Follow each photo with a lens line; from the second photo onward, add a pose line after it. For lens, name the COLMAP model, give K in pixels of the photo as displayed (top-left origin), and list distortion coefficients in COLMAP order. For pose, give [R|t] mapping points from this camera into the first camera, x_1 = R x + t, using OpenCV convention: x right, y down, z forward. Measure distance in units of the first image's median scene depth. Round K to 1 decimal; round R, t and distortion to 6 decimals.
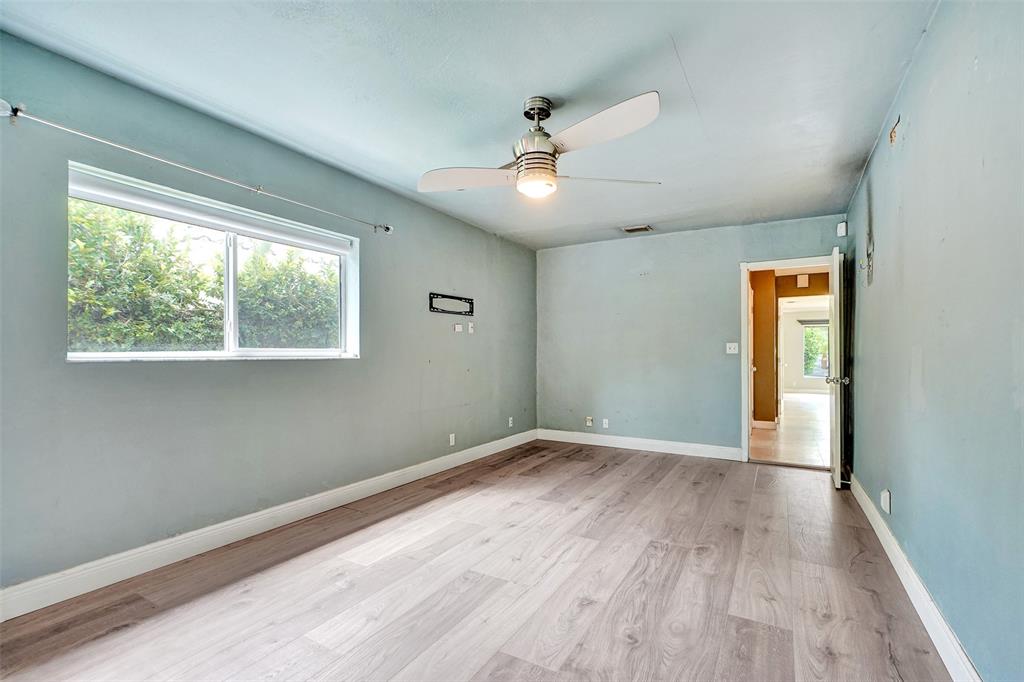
lens RADIAL K [[454.8, 0, 511.5], [0, 454.8, 347.5], [0, 0, 1]] dist [-0.006726, 0.003356]
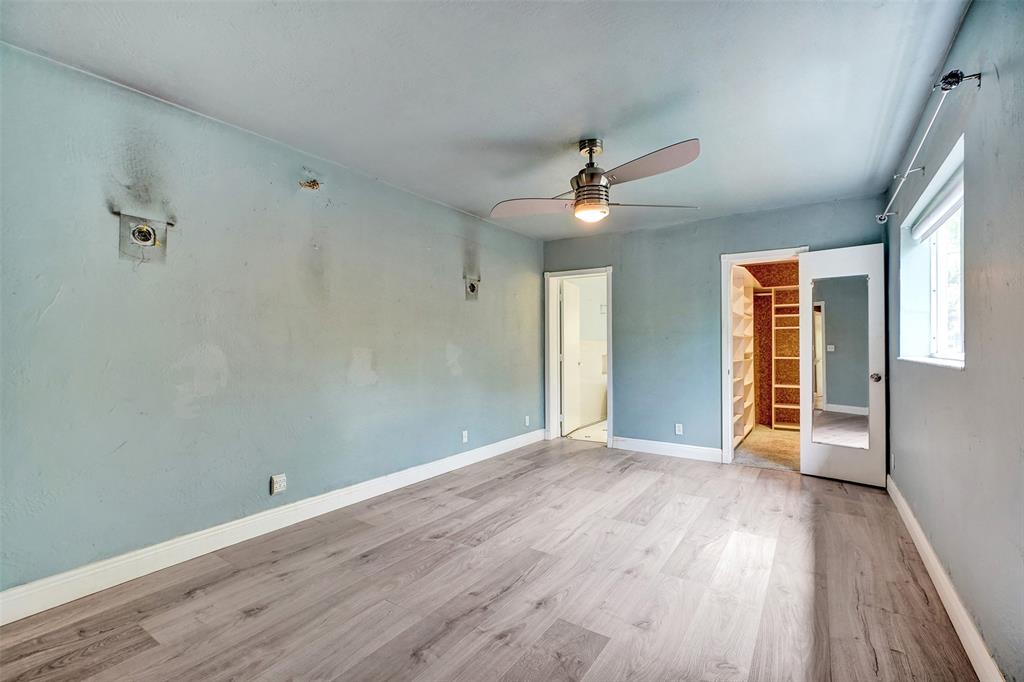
lens RADIAL K [[454.8, 0, 512.4], [0, 454.8, 343.9], [0, 0, 1]] dist [-0.006726, 0.003356]
pose [[-0.998276, -0.002258, 0.058649, 0.188265], [-0.003317, 0.999833, -0.017968, 0.010709], [-0.058599, -0.018132, -0.998117, 2.142306]]
